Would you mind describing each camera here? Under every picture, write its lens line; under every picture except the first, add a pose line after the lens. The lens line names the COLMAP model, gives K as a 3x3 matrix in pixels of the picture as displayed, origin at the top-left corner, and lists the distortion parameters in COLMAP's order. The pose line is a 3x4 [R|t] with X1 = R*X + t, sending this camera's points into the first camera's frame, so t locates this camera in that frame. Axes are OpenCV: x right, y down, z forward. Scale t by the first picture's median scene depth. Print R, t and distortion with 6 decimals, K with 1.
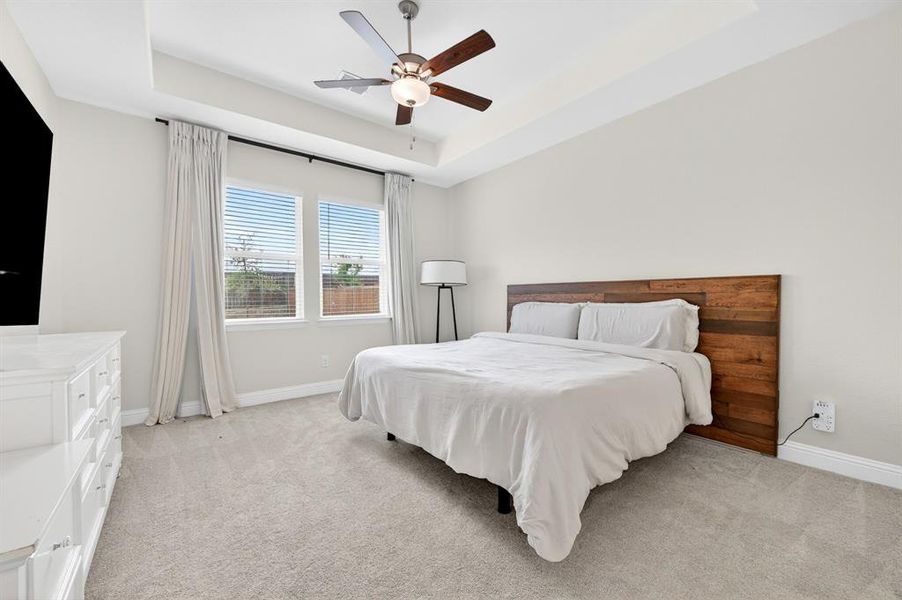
lens RADIAL K [[360.1, 0, 451.7], [0, 360.1, 299.1], [0, 0, 1]] dist [0.001954, -0.003040]
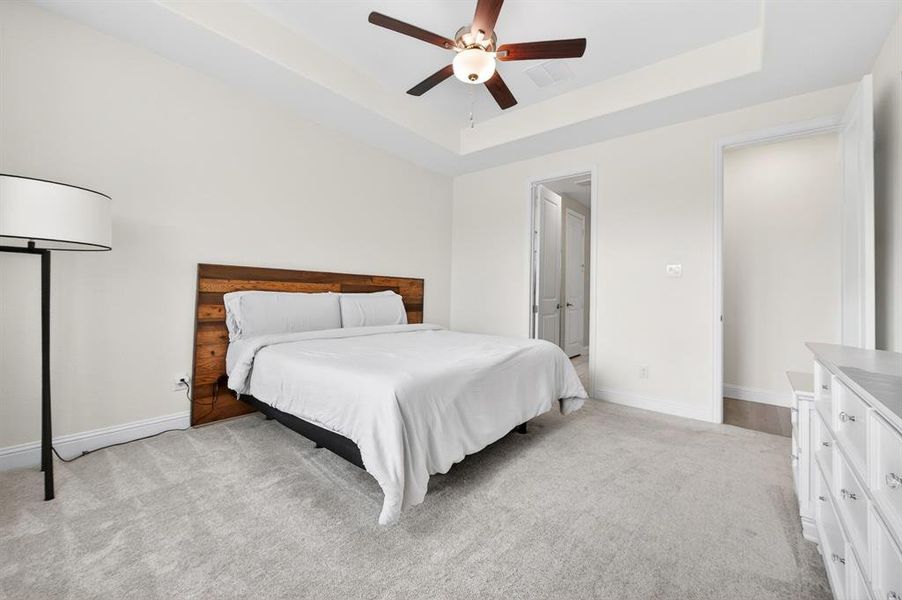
lens RADIAL K [[360.1, 0, 451.0], [0, 360.1, 298.1], [0, 0, 1]] dist [0.001954, -0.003040]
pose [[-0.213154, 0.005830, 0.977001, -0.701008], [0.001347, 0.999983, -0.005674, 0.032360], [-0.977018, 0.000107, -0.213158, 0.901942]]
